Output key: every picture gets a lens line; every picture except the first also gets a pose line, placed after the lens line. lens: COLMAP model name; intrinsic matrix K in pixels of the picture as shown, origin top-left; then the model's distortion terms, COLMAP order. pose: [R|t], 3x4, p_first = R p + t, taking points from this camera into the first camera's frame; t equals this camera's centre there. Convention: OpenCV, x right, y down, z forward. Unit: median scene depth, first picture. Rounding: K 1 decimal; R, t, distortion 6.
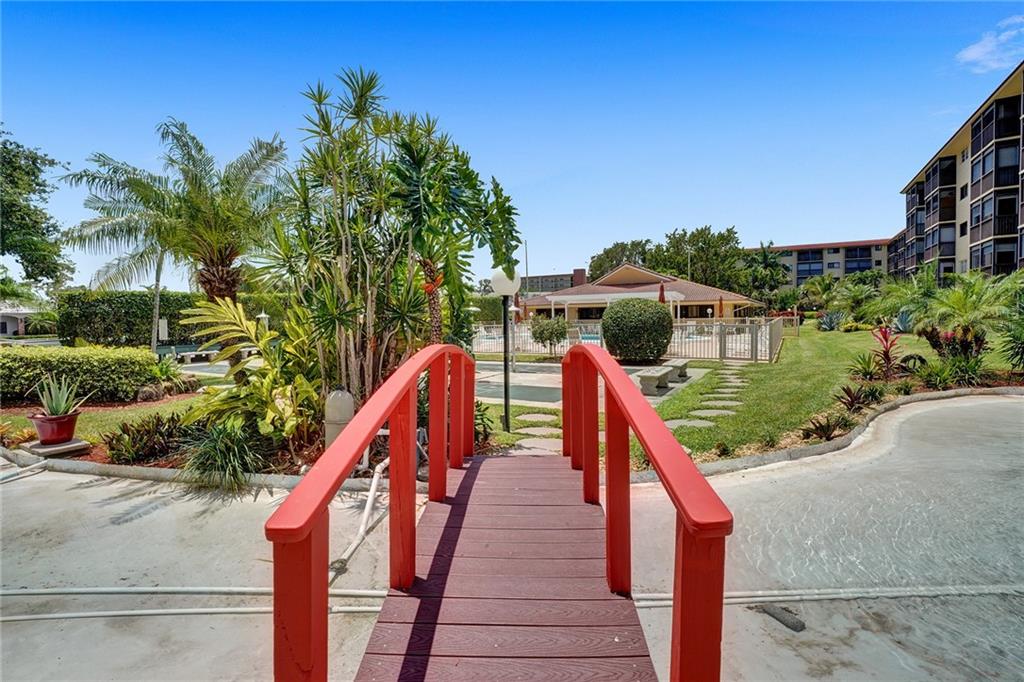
lens RADIAL K [[488.8, 0, 512.6], [0, 488.8, 337.3], [0, 0, 1]] dist [-0.056134, 0.021490]
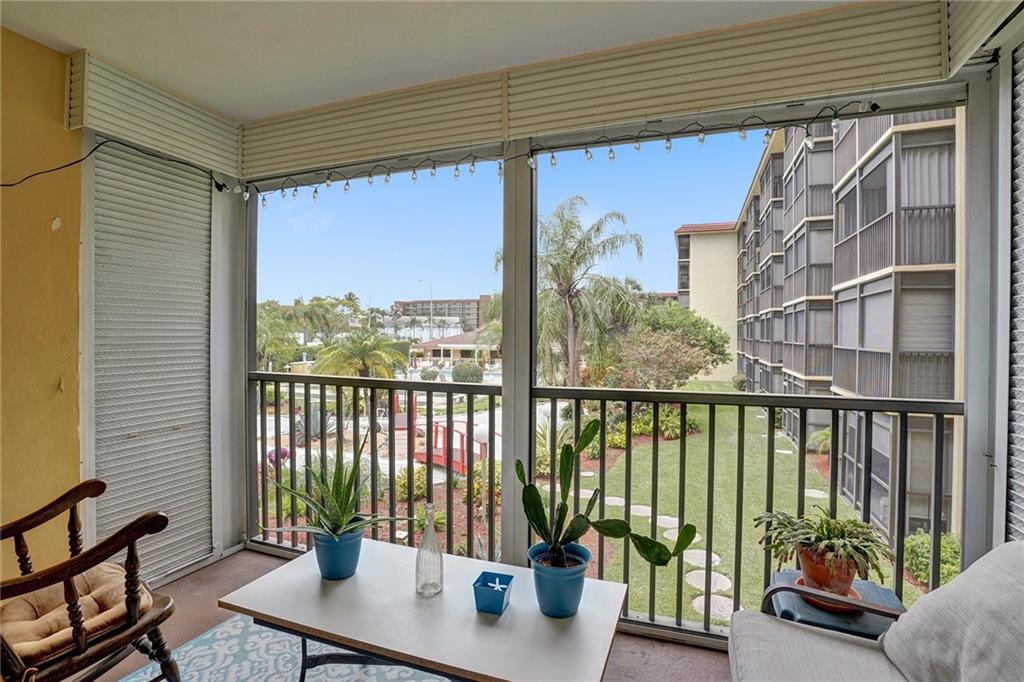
lens RADIAL K [[503.0, 0, 512.0], [0, 503.0, 341.0], [0, 0, 1]] dist [-0.078577, 0.024223]
pose [[0.984862, 0.016829, 0.172520, 0.022099], [-0.012809, 0.999620, -0.024392, -0.048781], [-0.172865, 0.021813, 0.984704, -0.516147]]
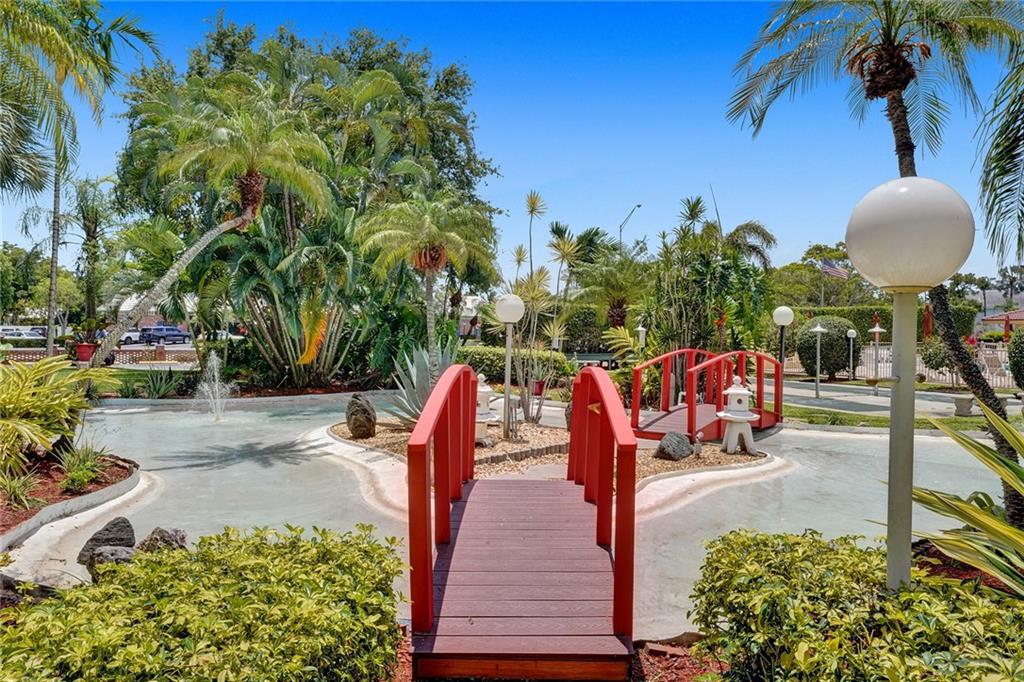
lens RADIAL K [[790.4, 0, 512.0], [0, 790.4, 341.0], [0, 0, 1]] dist [0.021450, 0.007409]
pose [[0.799513, 0.033248, -0.599727, 0.123741], [-0.048066, 0.998806, -0.008706, 0.004006], [0.598722, 0.035787, 0.800157, -0.230641]]
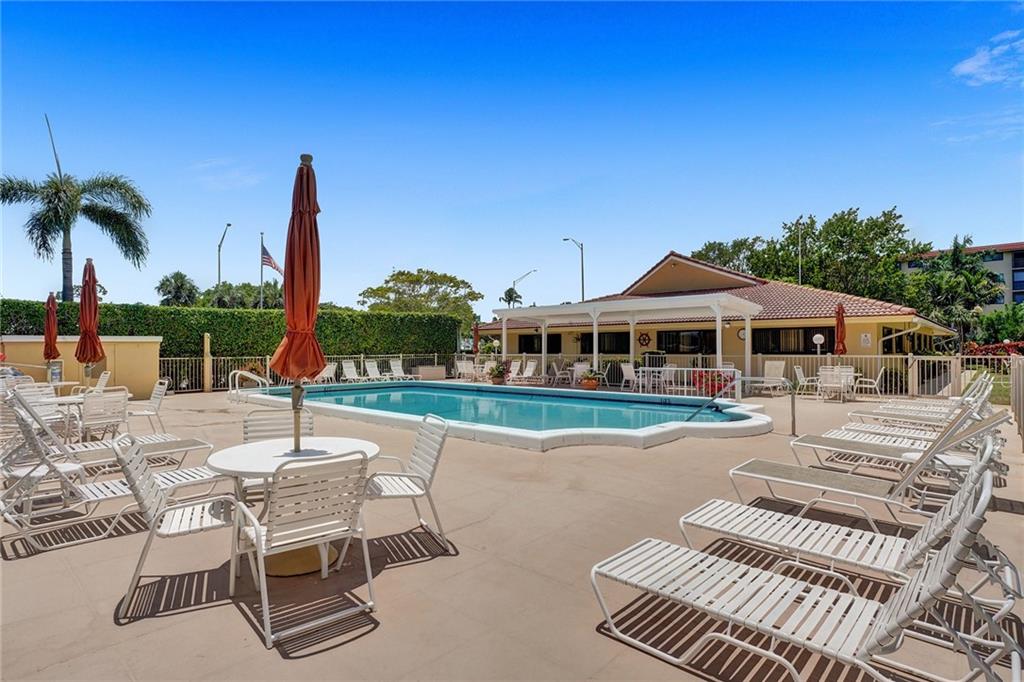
lens RADIAL K [[538.7, 0, 514.1], [0, 538.7, 341.4], [0, 0, 1]] dist [-0.051793, 0.022701]
pose [[0.976335, 0.010795, -0.215996, 0.183055], [-0.022341, 0.998444, -0.051085, -0.015699], [0.215109, 0.054702, 0.975057, 0.351773]]
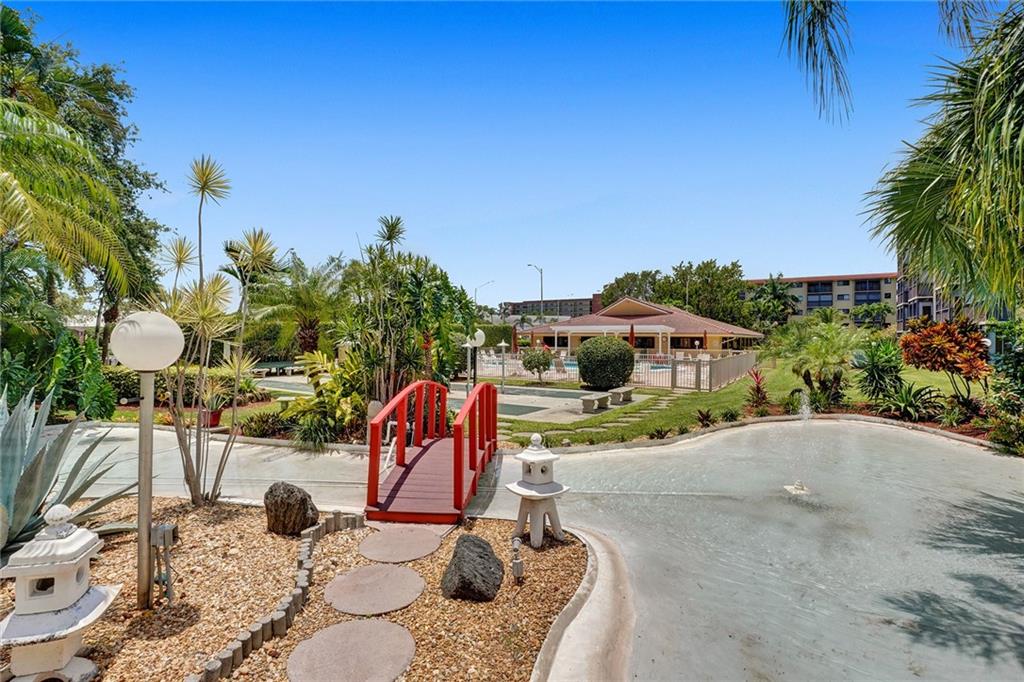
lens RADIAL K [[488.8, 0, 512.6], [0, 488.8, 337.3], [0, 0, 1]] dist [-0.056134, 0.021490]
pose [[0.998690, 0.023335, -0.045542, 0.028496], [-0.025258, 0.998793, -0.042121, -0.007803], [0.044504, 0.043216, 0.998074, -0.096958]]
